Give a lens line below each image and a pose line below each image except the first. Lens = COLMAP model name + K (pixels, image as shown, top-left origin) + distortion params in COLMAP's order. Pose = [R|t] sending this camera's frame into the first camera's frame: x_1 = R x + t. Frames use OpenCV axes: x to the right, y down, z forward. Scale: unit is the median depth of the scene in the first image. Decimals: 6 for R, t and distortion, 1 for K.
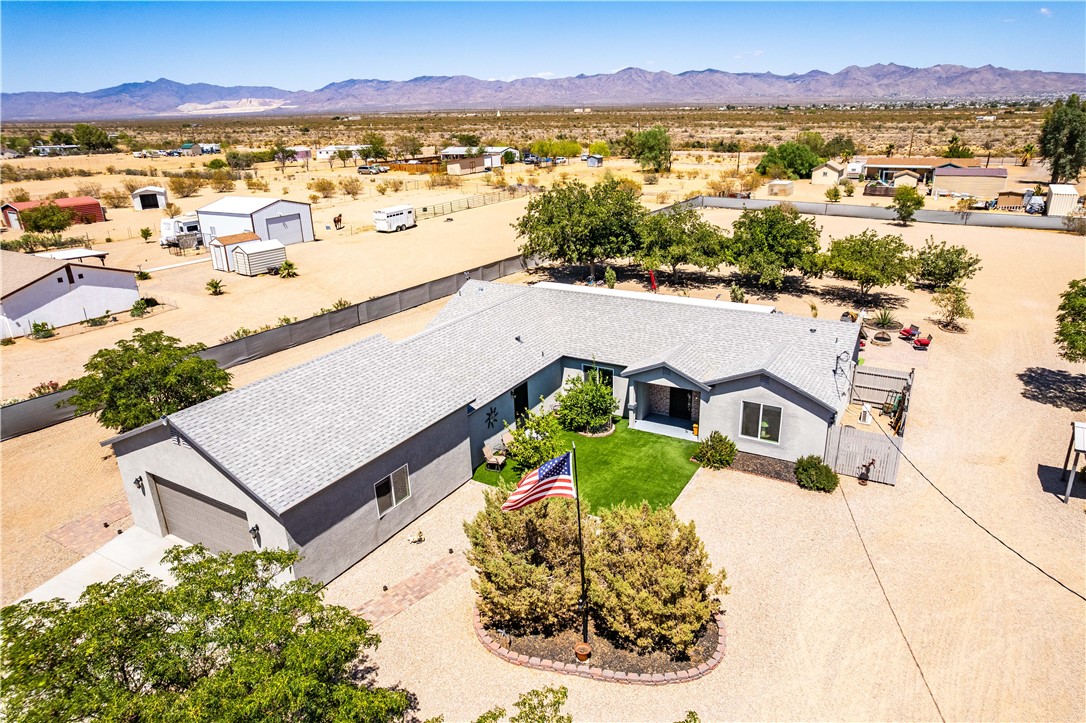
lens RADIAL K [[694.4, 0, 546.0], [0, 694.4, 361.7], [0, 0, 1]] dist [-0.081446, 0.074417]
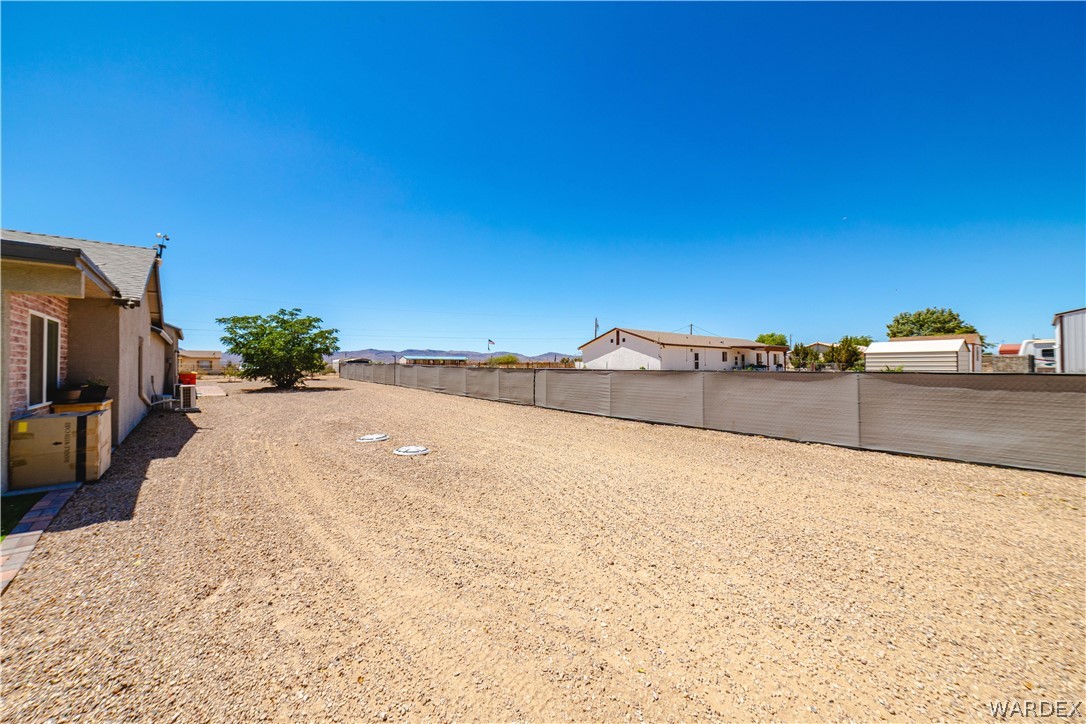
lens RADIAL K [[408.4, 0, 540.3], [0, 408.4, 365.0], [0, 0, 1]] dist [-0.012059, 0.007392]
pose [[-0.326099, 0.023568, -0.945042, 0.031921], [-0.307637, 0.942628, 0.129662, -0.081795], [0.893879, 0.333013, -0.300139, 0.680647]]
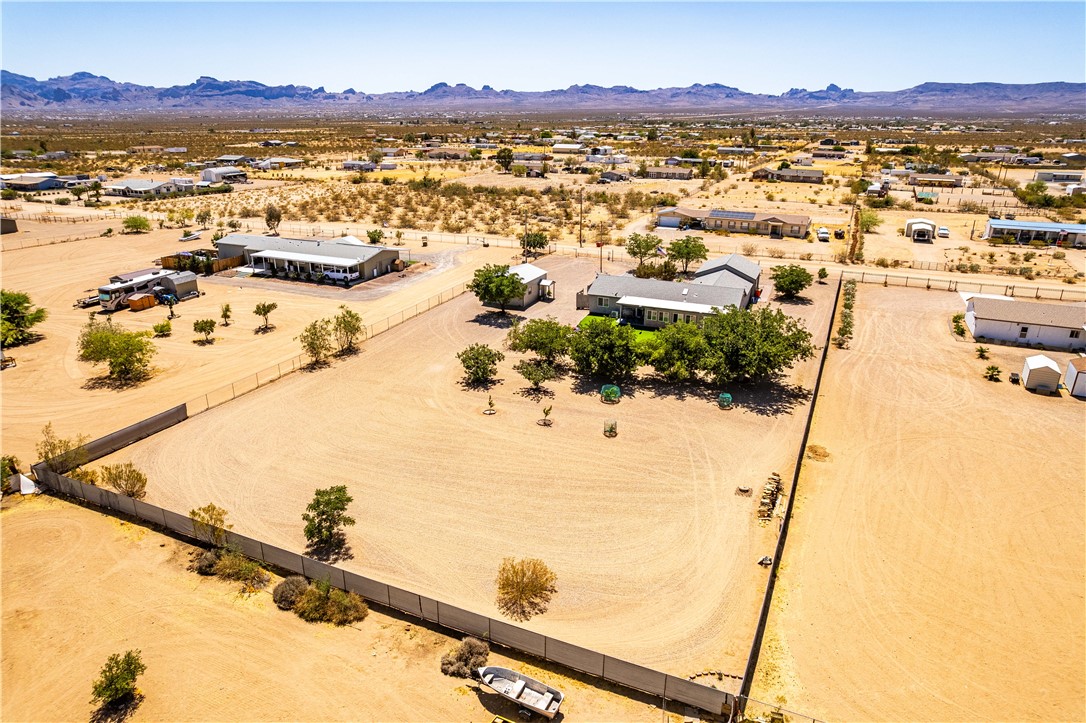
lens RADIAL K [[694.4, 0, 546.0], [0, 694.4, 361.7], [0, 0, 1]] dist [-0.081446, 0.074417]
pose [[-0.990394, 0.065234, -0.121919, 0.438186], [-0.028585, 0.766085, 0.642104, -0.721369], [0.135287, 0.639421, -0.756861, 1.448139]]
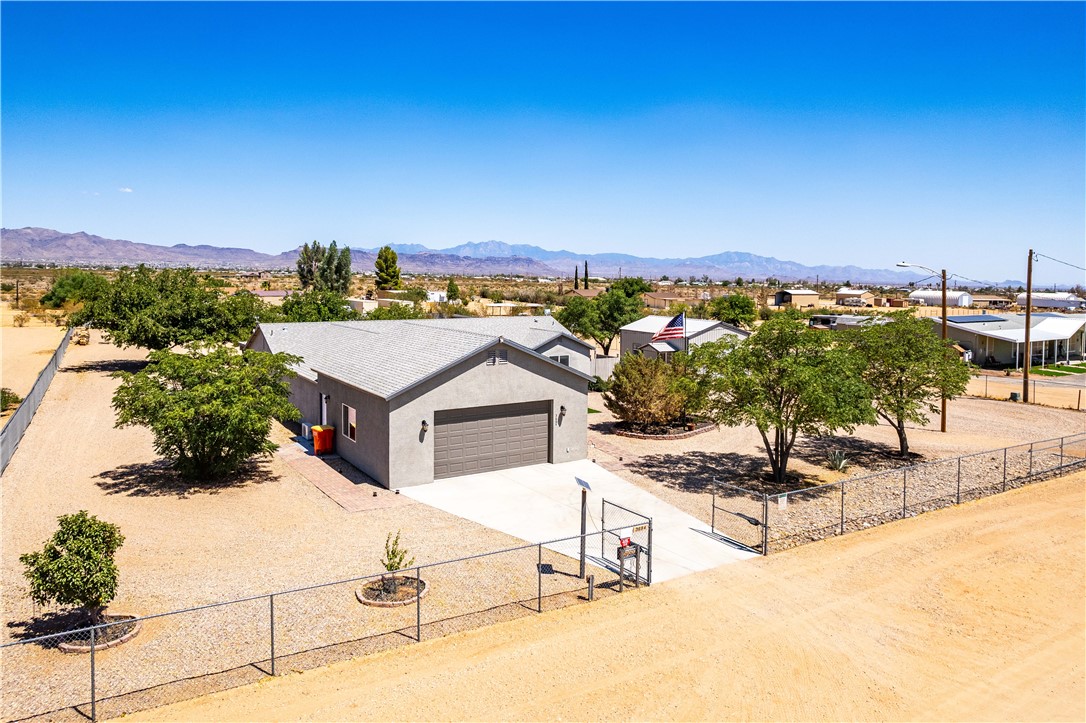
lens RADIAL K [[733.8, 0, 533.3], [0, 733.8, 305.2], [0, 0, 1]] dist [-0.054869, 0.033551]
pose [[0.452082, -0.007120, 0.891948, -0.456192], [0.280707, 0.950296, -0.134690, 0.058901], [-0.846656, 0.311267, 0.431610, 0.089535]]
